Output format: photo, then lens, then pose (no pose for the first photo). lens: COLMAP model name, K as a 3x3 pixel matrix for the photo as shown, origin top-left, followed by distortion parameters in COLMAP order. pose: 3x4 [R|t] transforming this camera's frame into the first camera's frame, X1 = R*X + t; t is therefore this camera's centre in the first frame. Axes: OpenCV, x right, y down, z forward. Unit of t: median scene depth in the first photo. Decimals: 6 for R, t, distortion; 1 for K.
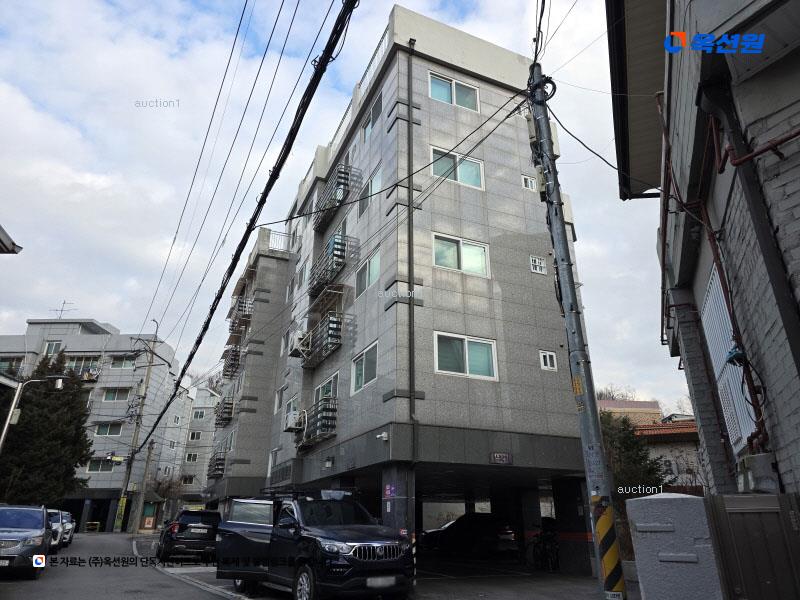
lens RADIAL K [[529.6, 0, 403.5], [0, 529.6, 299.4], [0, 0, 1]] dist [0.035710, -0.003974]
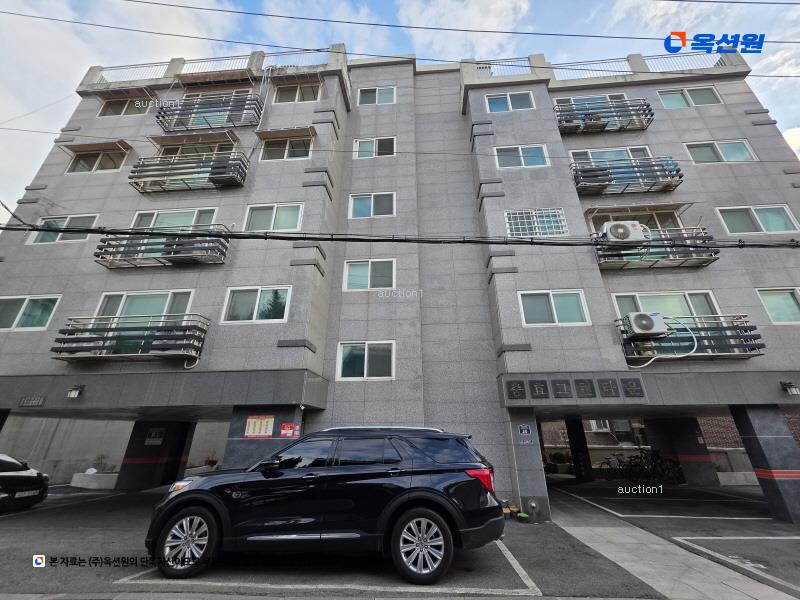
lens RADIAL K [[322.6, 0, 395.7], [0, 322.6, 301.1], [0, 0, 1]] dist [-0.003233, 0.000540]
pose [[0.489105, 0.342490, 0.802170, -0.509658], [-0.340199, 0.921751, -0.186117, 0.269789], [-0.803145, -0.181867, 0.567348, 0.682954]]
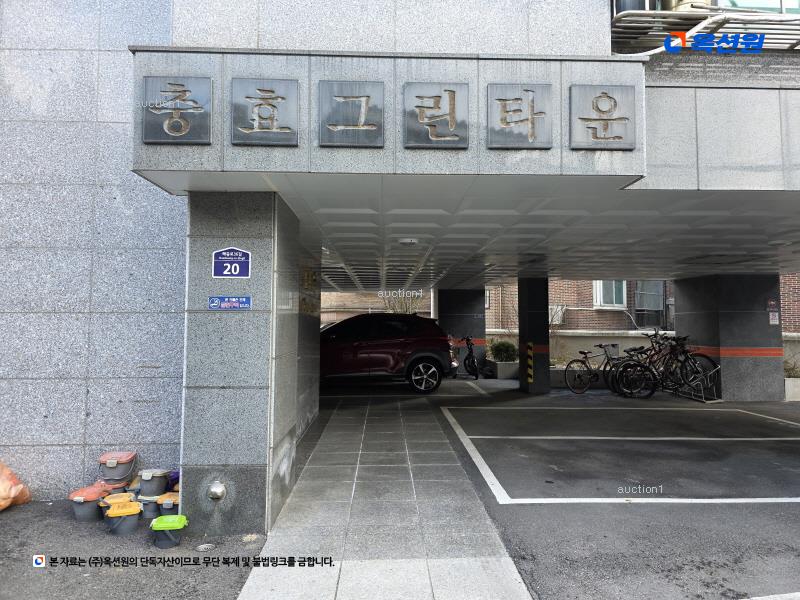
lens RADIAL K [[529.6, 0, 407.0], [0, 529.6, 299.3], [0, 0, 1]] dist [0.035710, -0.003974]
pose [[0.380658, 0.048105, 0.923464, -0.282491], [-0.364555, 0.925572, 0.102057, 0.260197], [-0.849823, -0.375502, 0.369863, 0.637070]]
